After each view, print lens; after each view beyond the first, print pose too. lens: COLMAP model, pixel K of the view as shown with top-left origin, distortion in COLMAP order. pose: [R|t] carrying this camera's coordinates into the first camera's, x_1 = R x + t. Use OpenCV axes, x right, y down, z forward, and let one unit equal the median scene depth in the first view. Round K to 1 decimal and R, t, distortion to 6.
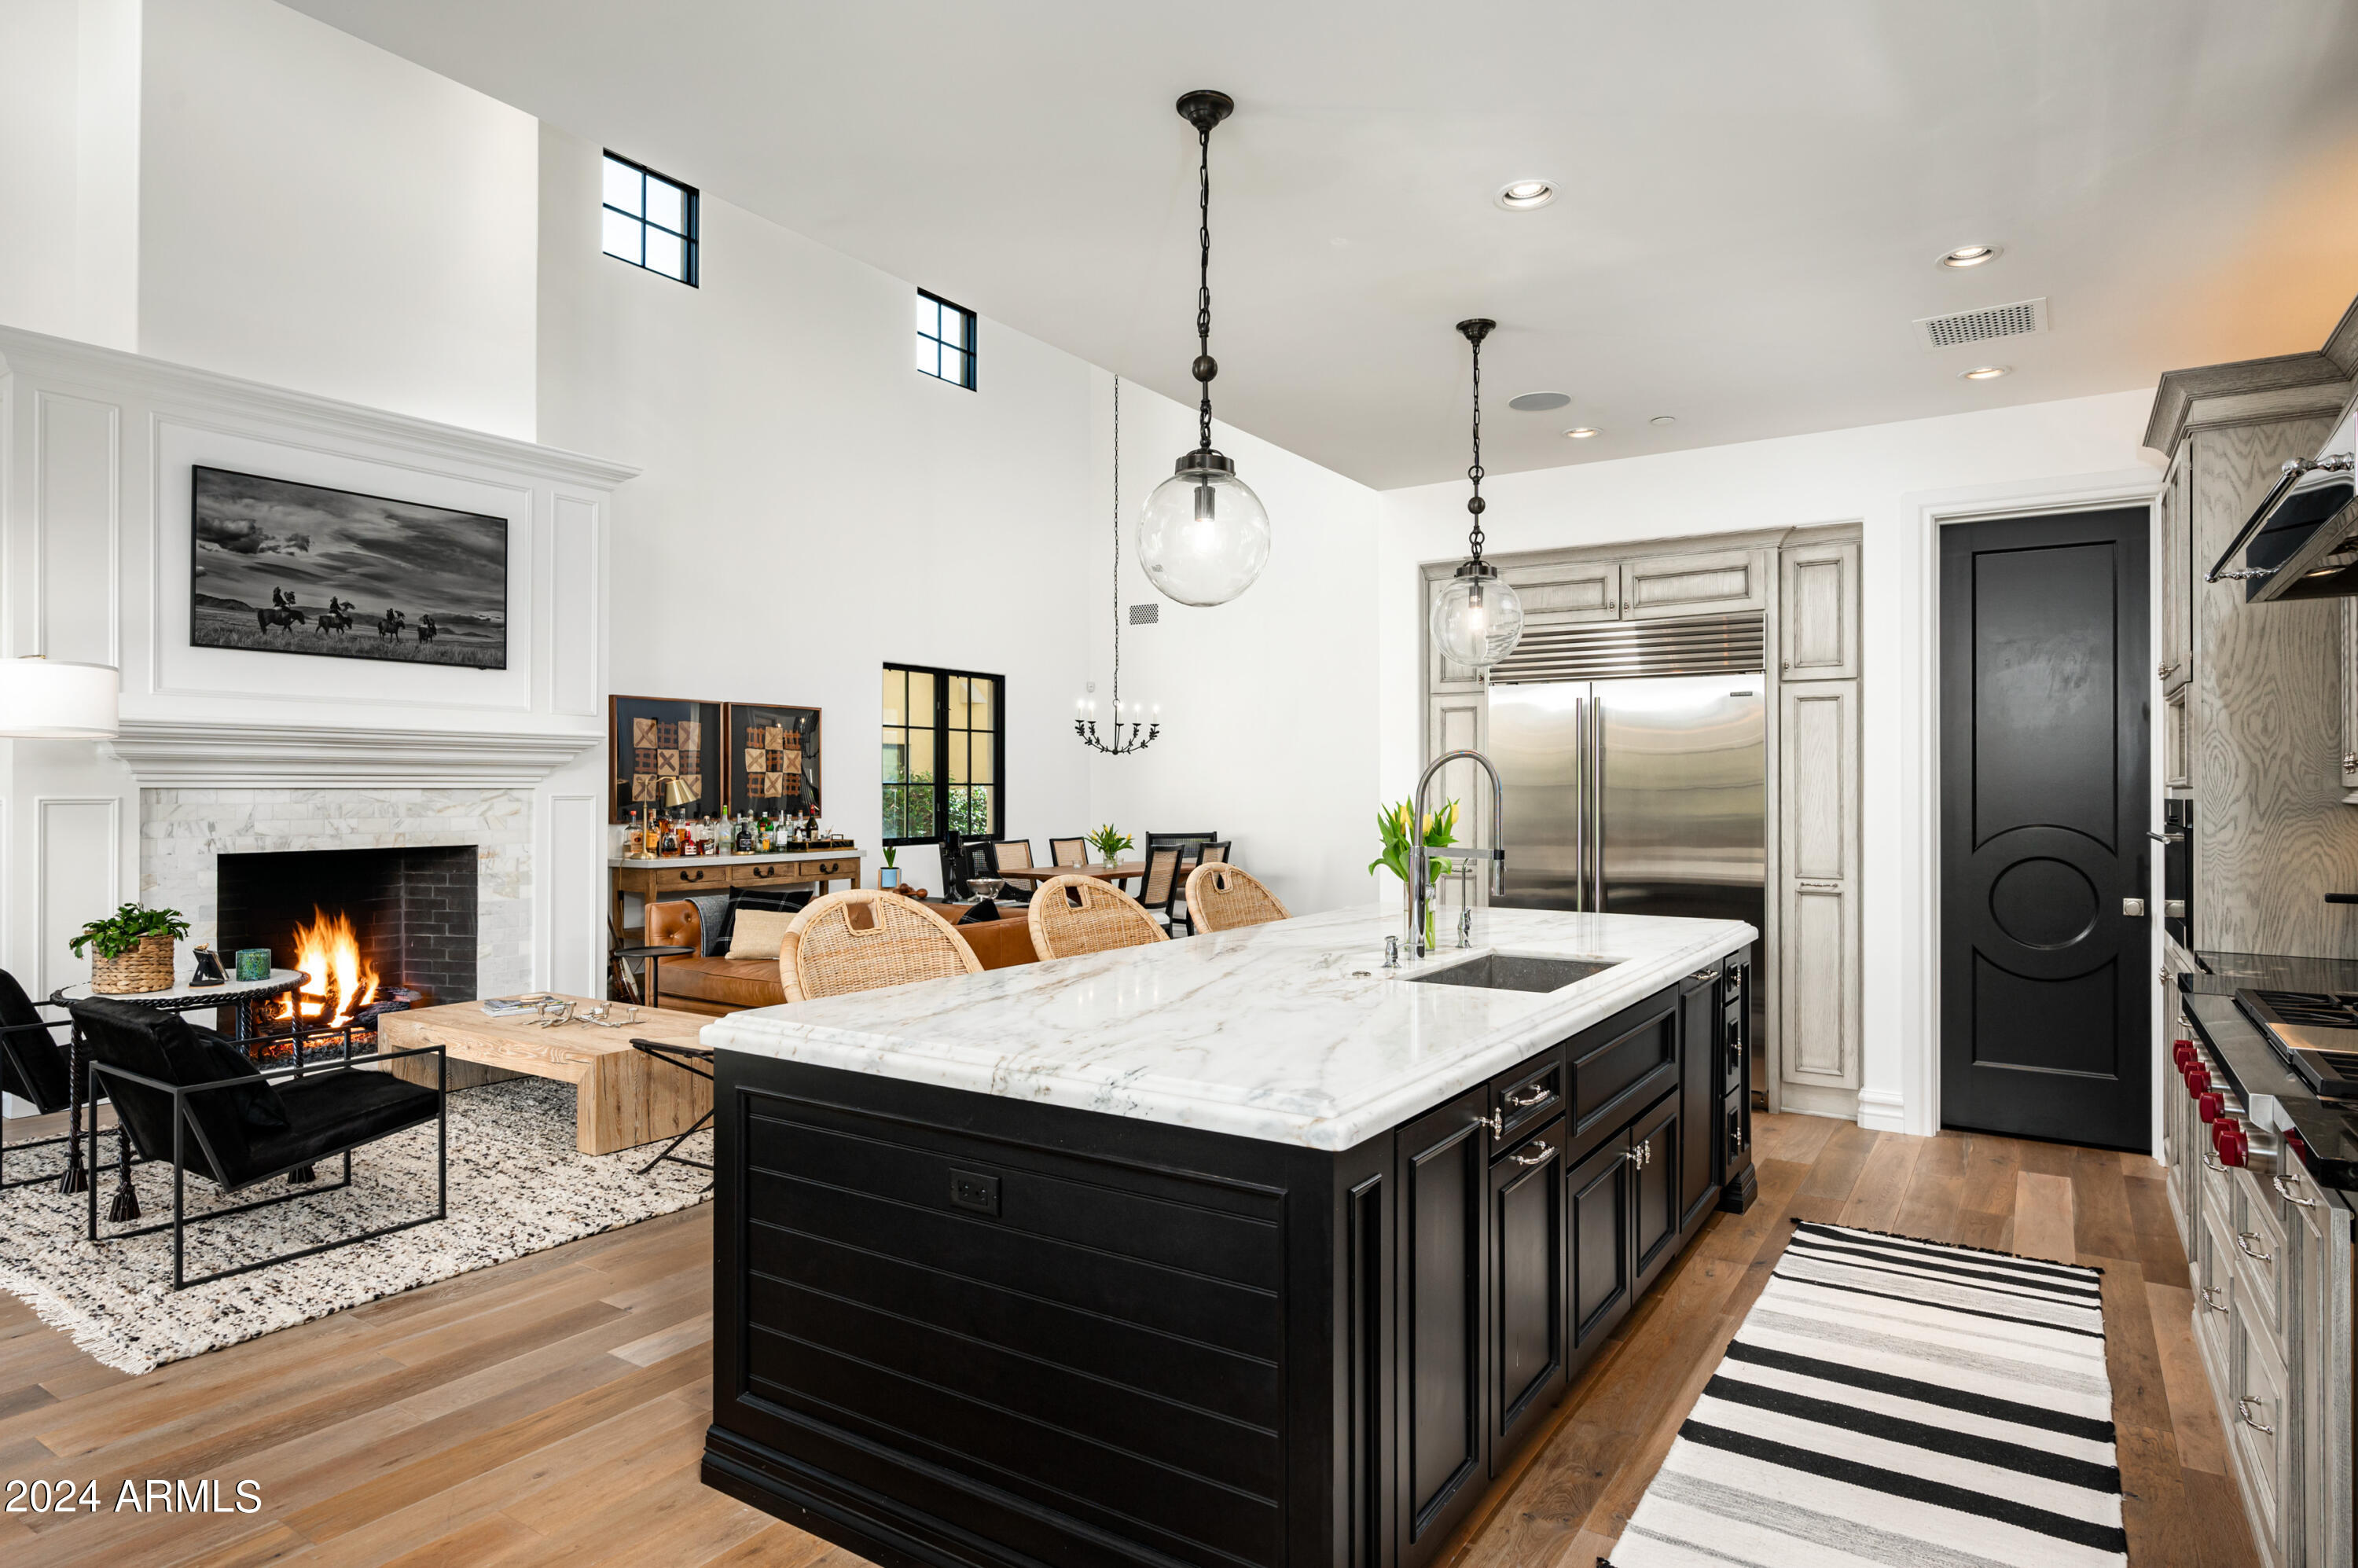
lens RADIAL K [[1309.8, 0, 1186.5], [0, 1309.8, 790.9], [0, 0, 1]] dist [0.000675, 0.000178]
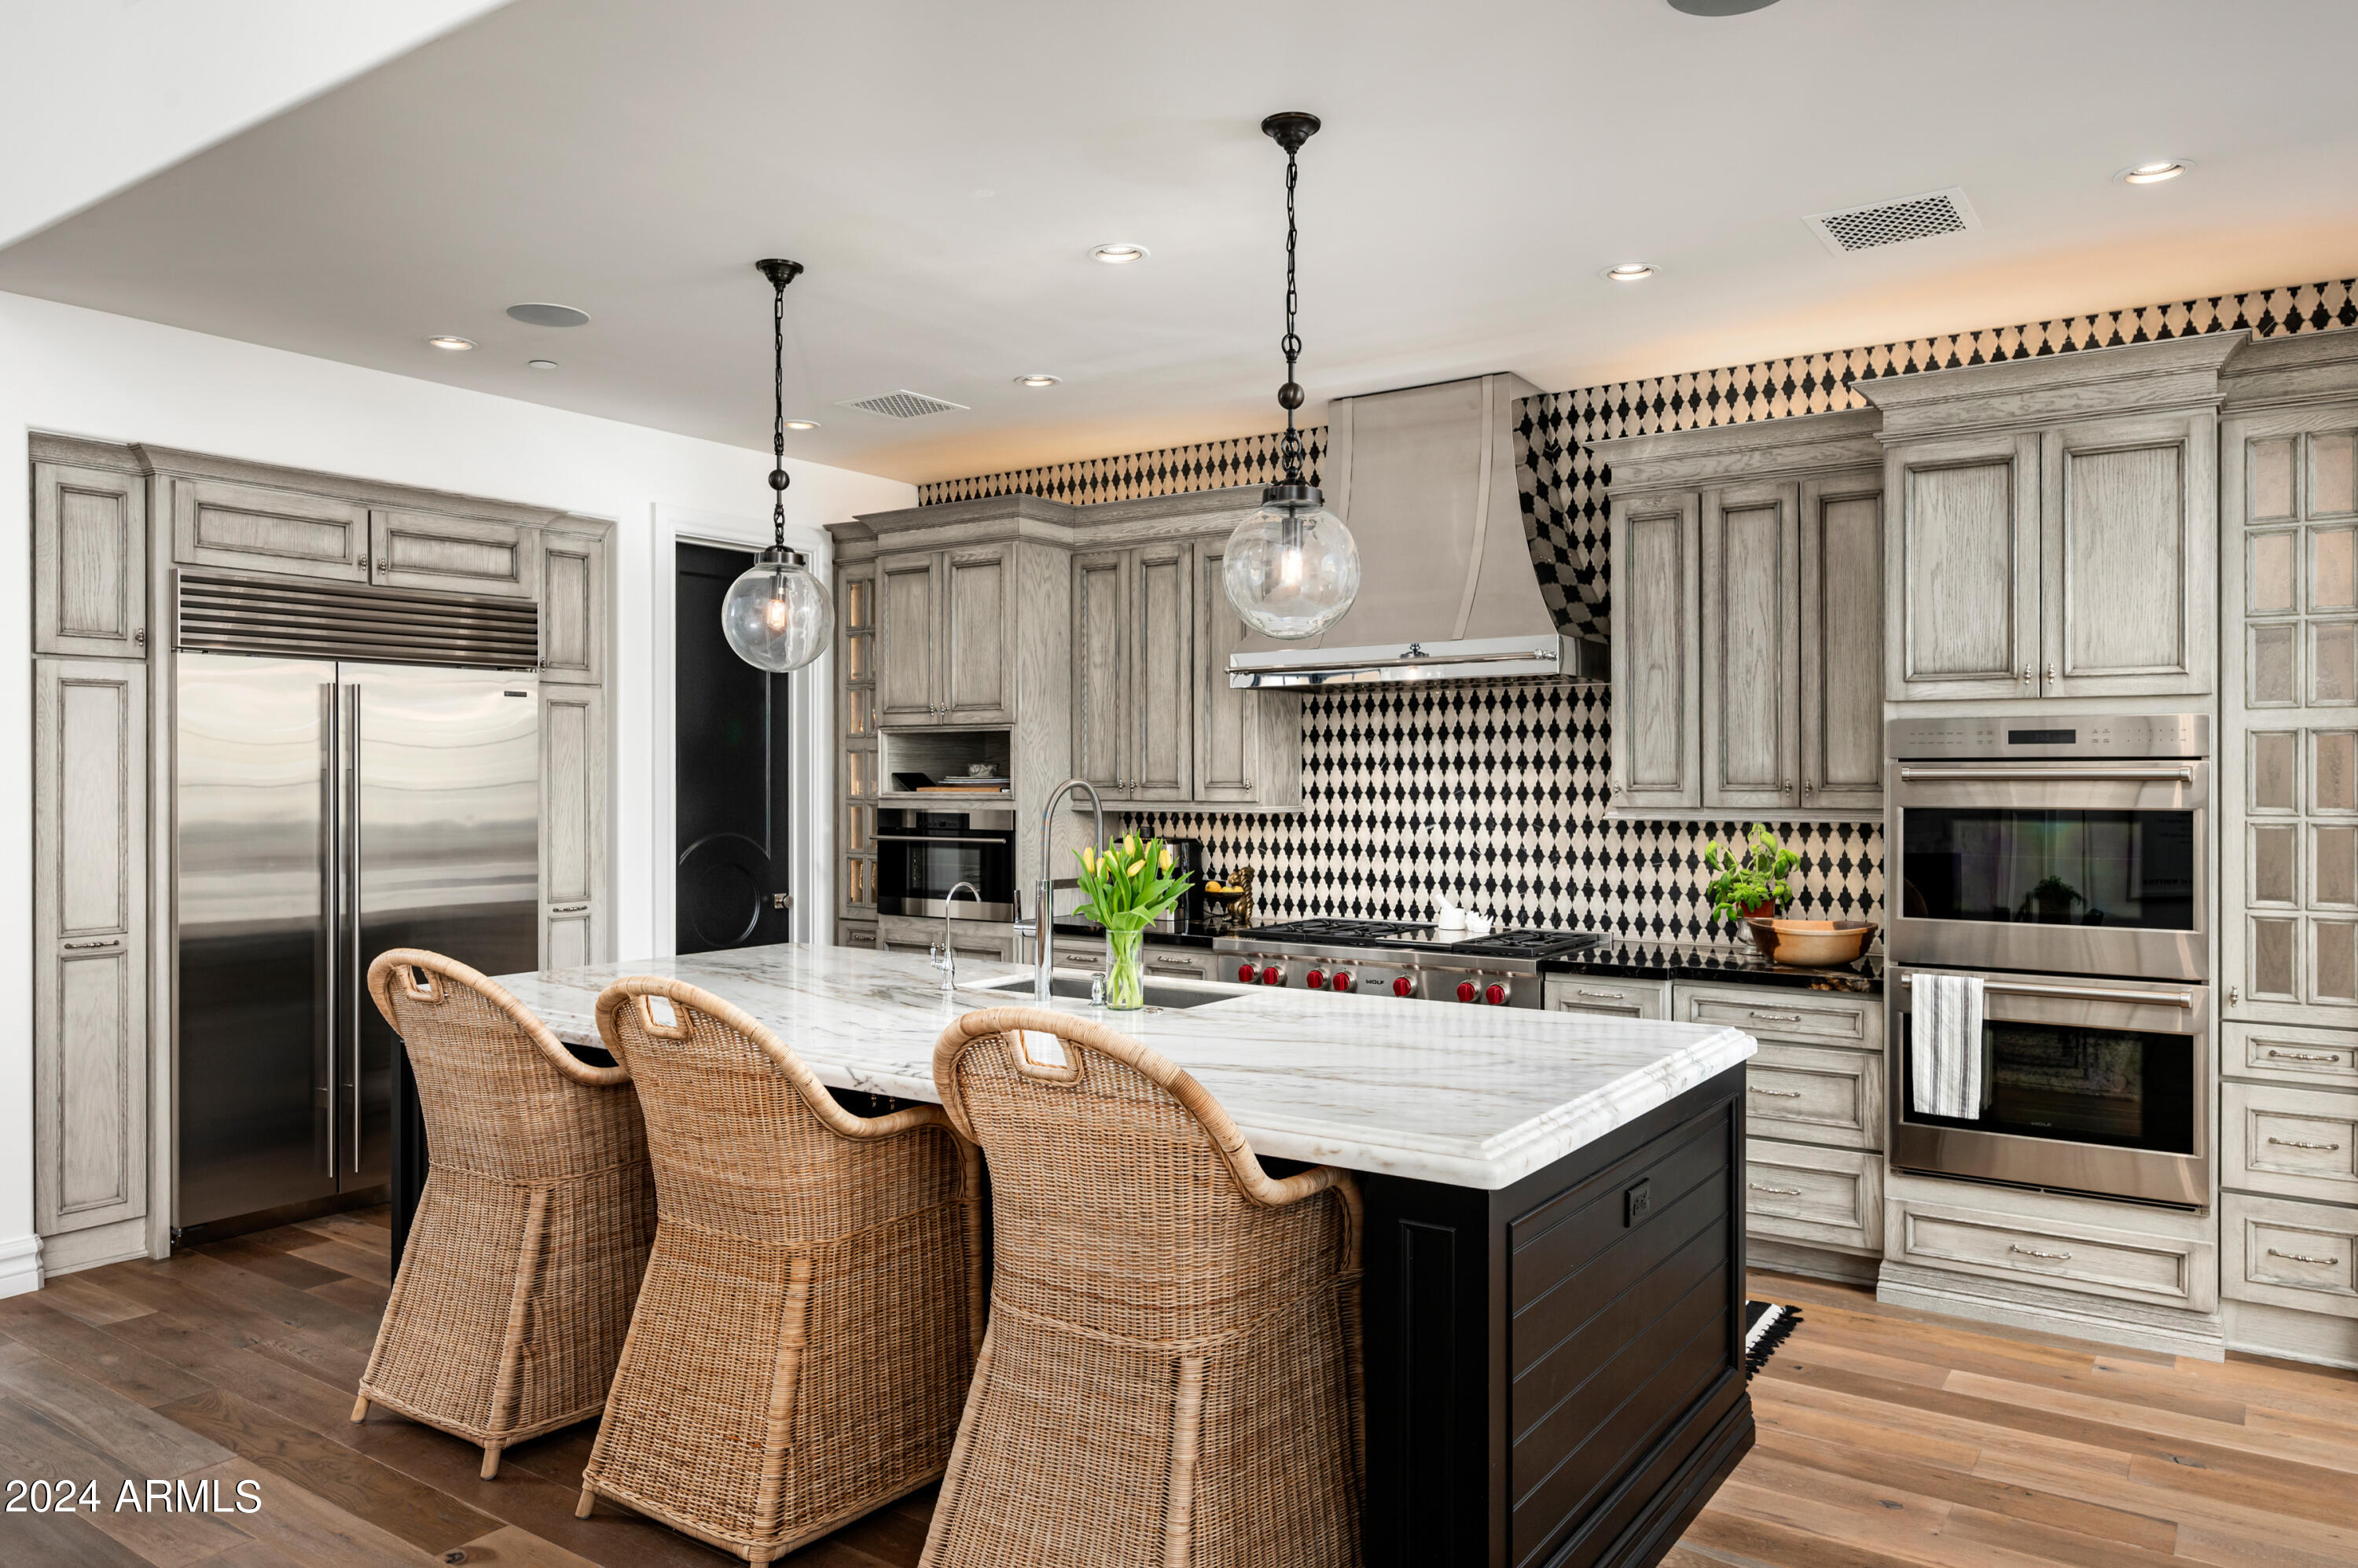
lens RADIAL K [[1586.1, 0, 1179.0], [0, 1586.1, 784.0], [0, 0, 1]] dist [-0.003991, 0.000214]
pose [[0.029461, -0.007550, 0.999537, -0.489172], [0.000780, 0.999971, 0.007530, -0.018758], [-0.999566, 0.000557, 0.029466, 0.441039]]
